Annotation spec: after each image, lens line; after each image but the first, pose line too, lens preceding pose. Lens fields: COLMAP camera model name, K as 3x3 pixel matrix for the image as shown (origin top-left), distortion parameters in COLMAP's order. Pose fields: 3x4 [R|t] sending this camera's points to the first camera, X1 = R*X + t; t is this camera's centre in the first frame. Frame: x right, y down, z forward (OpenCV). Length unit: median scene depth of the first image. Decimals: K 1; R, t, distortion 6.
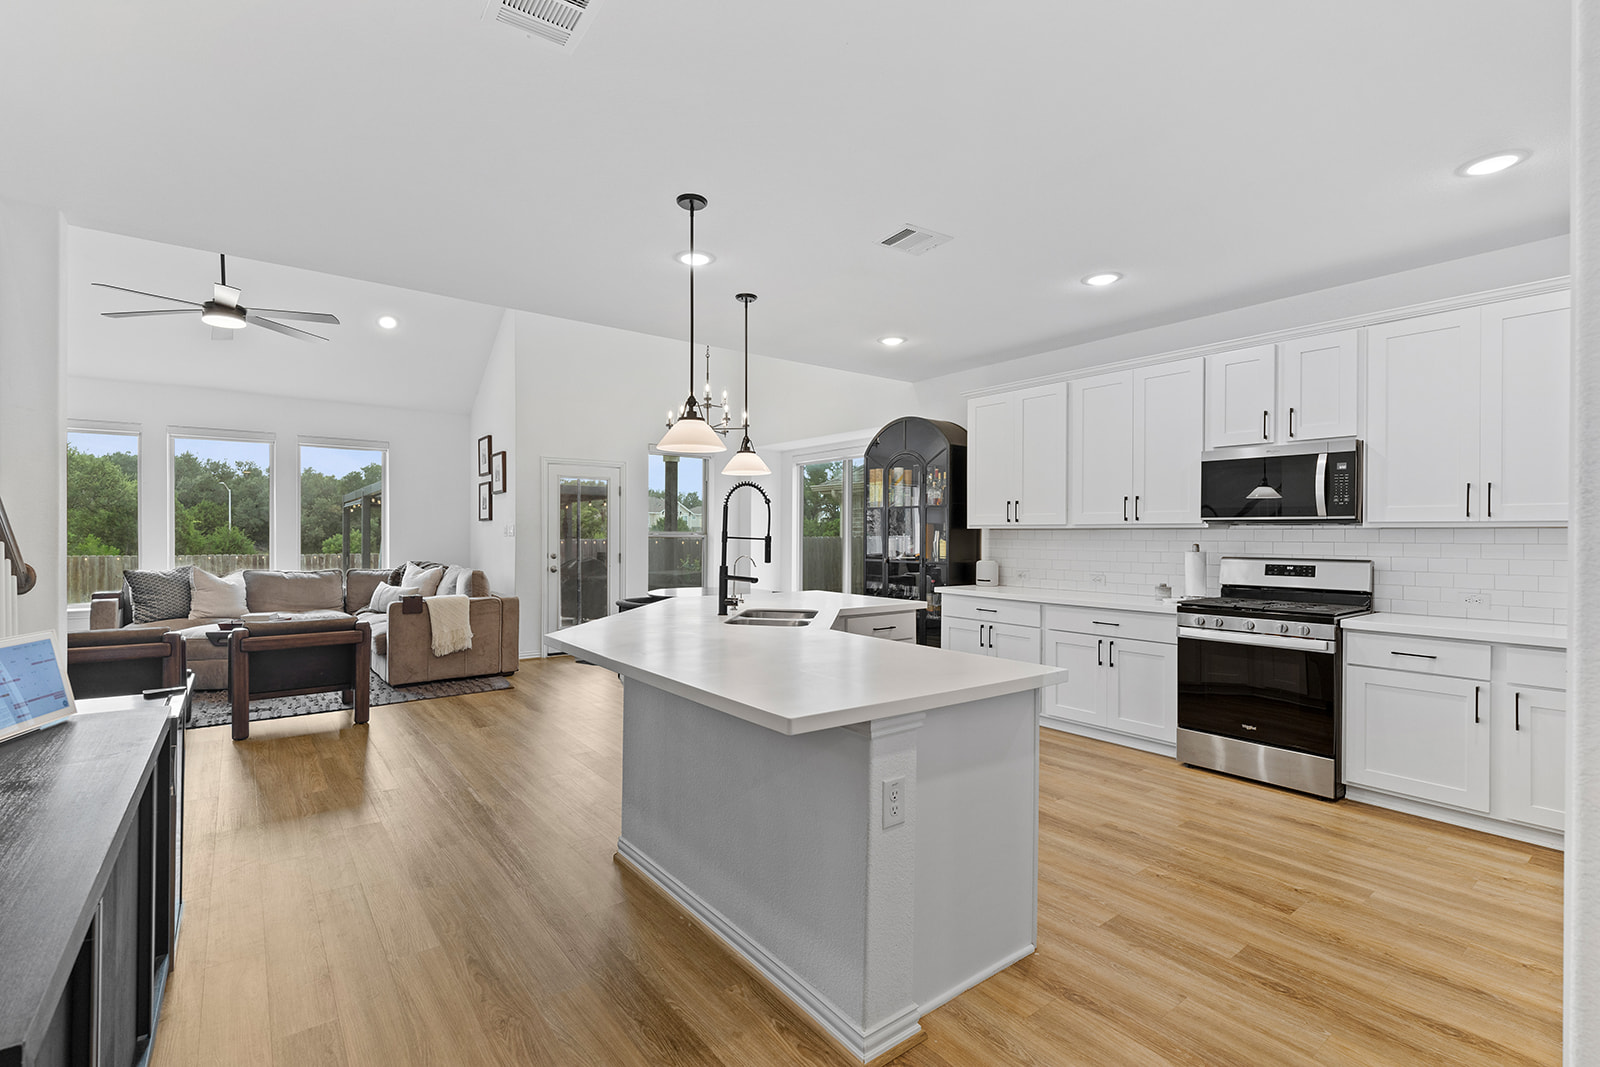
lens RADIAL K [[733.2, 0, 801.8], [0, 733.2, 536.5], [0, 0, 1]] dist [0.000876, -0.000061]
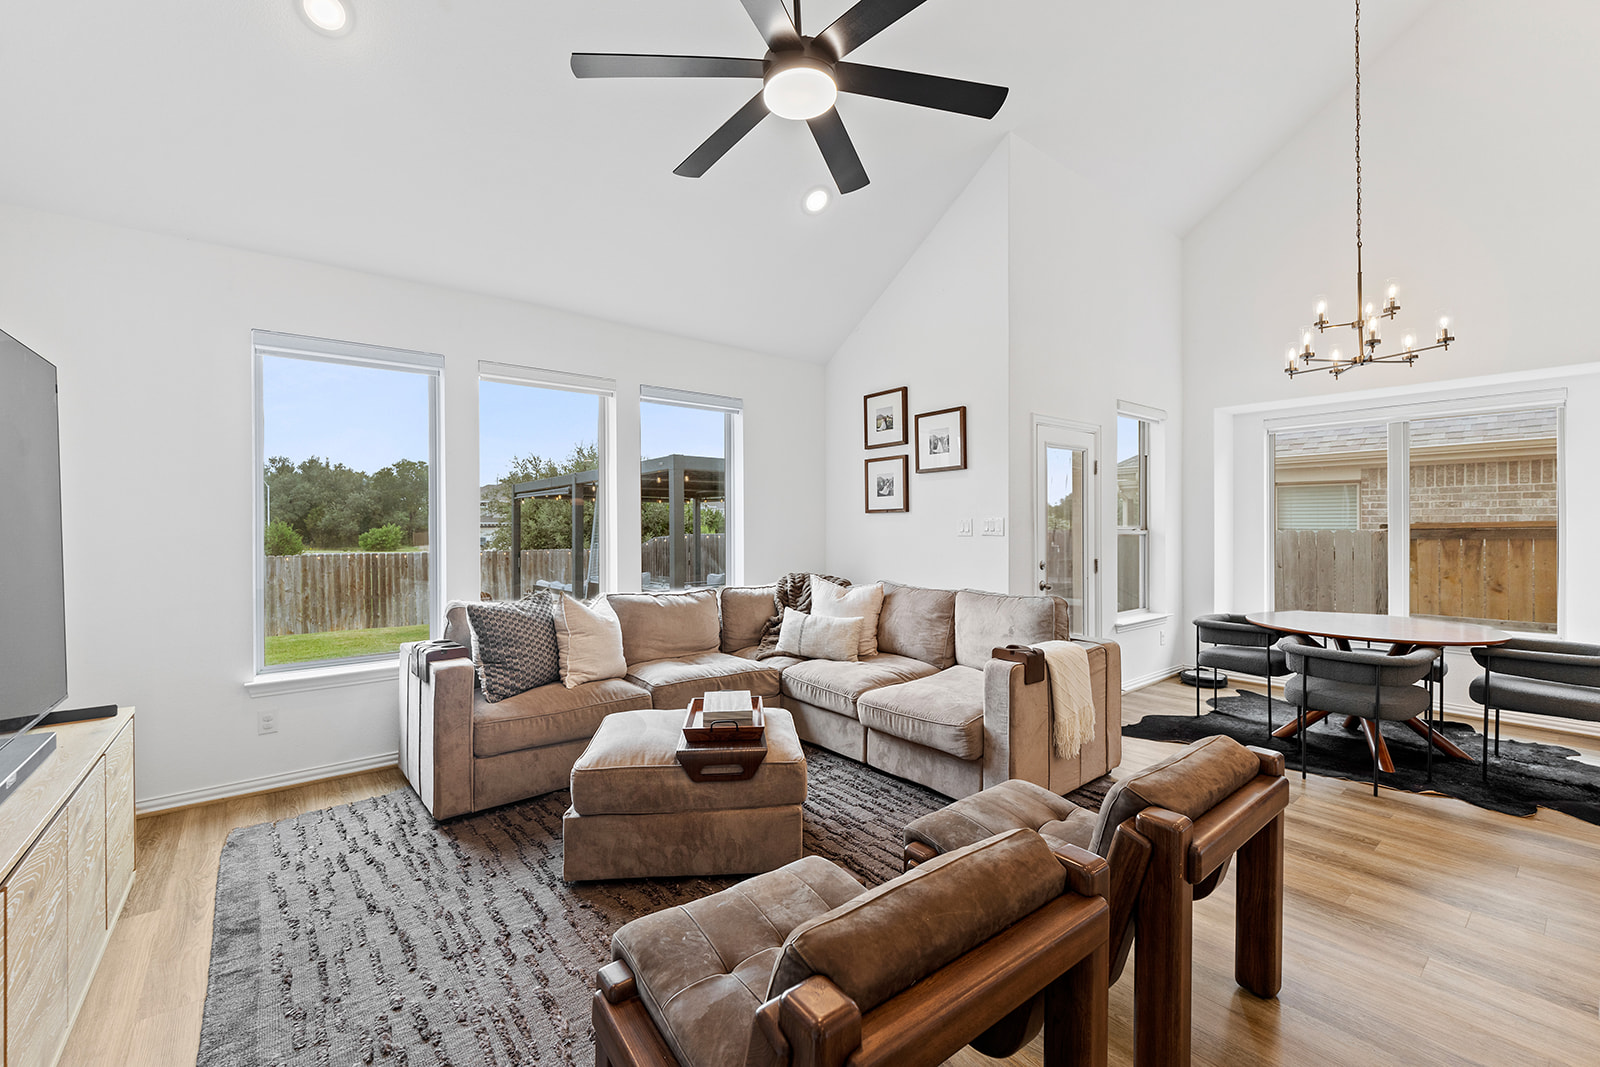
lens RADIAL K [[672.4, 0, 797.6], [0, 672.4, 530.3], [0, 0, 1]] dist [0.007799, -0.000555]
pose [[0.999770, -0.008315, 0.019760, -1.002592], [0.008192, 0.999947, 0.006312, -0.018310], [-0.019811, -0.006148, 0.999785, 0.705109]]
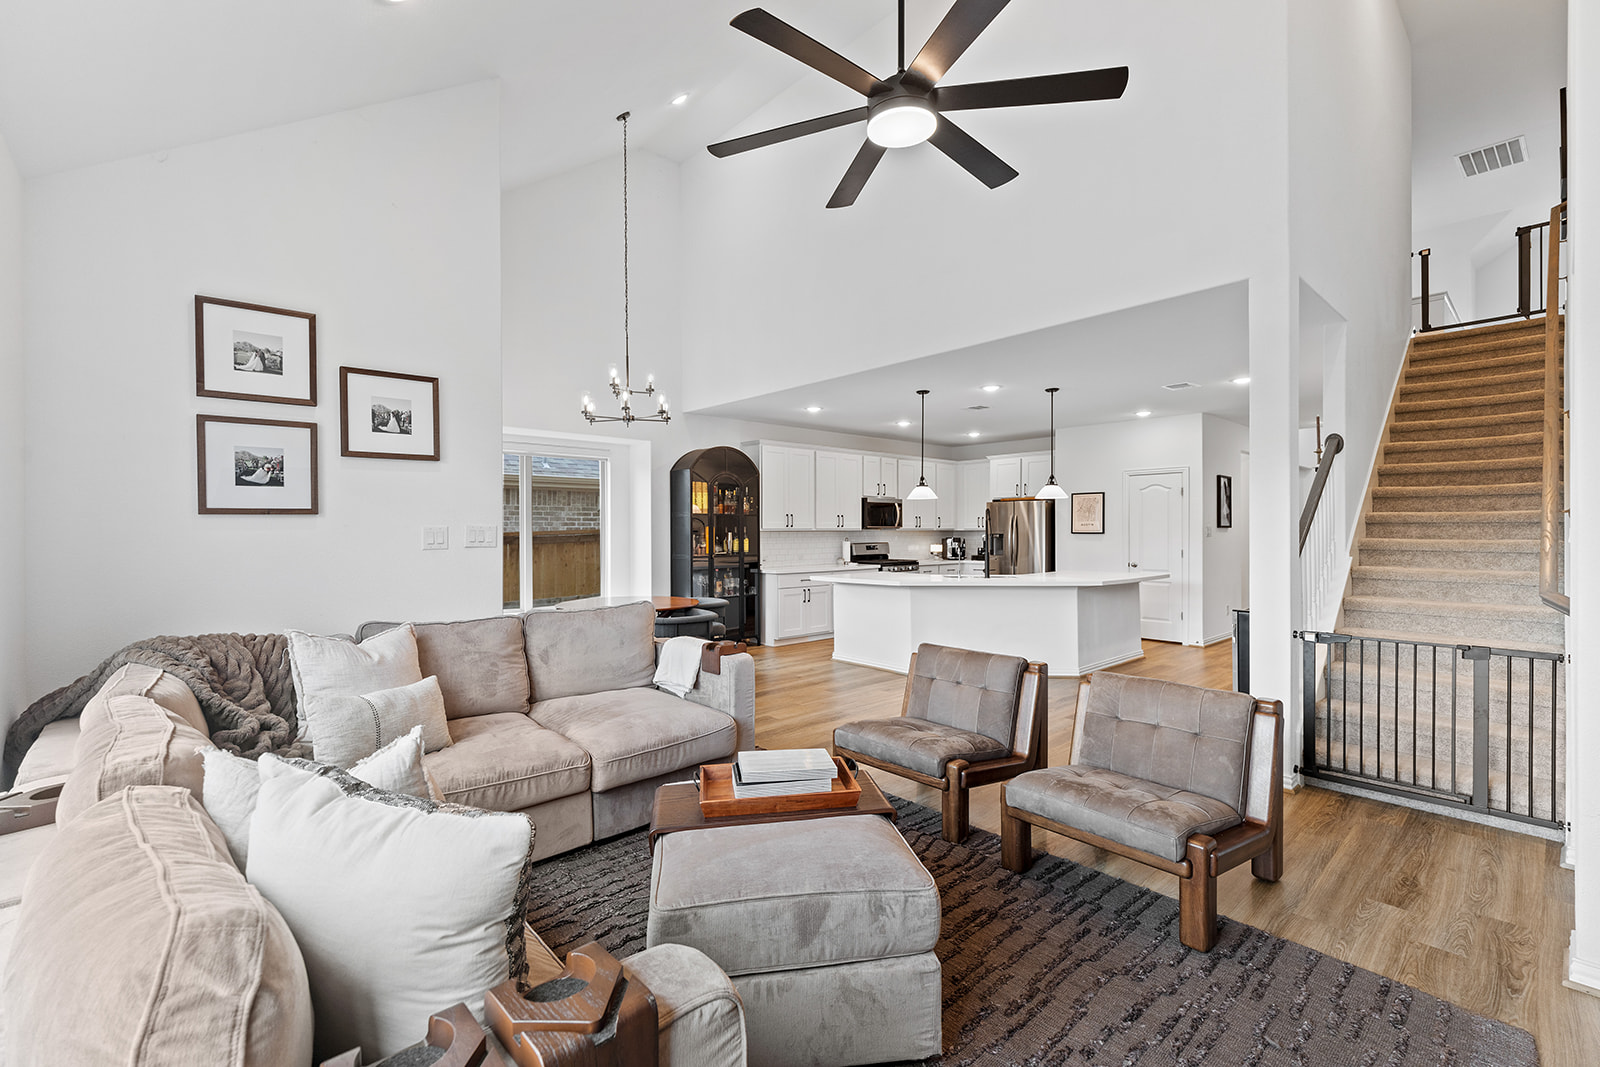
lens RADIAL K [[672.4, 0, 798.5], [0, 672.4, 539.5], [0, 0, 1]] dist [0.007799, -0.000555]
pose [[-0.071646, -0.017727, 0.997273, -1.558032], [0.005889, 0.999817, 0.018196, -0.023772], [-0.997413, 0.007177, -0.071529, 1.384334]]
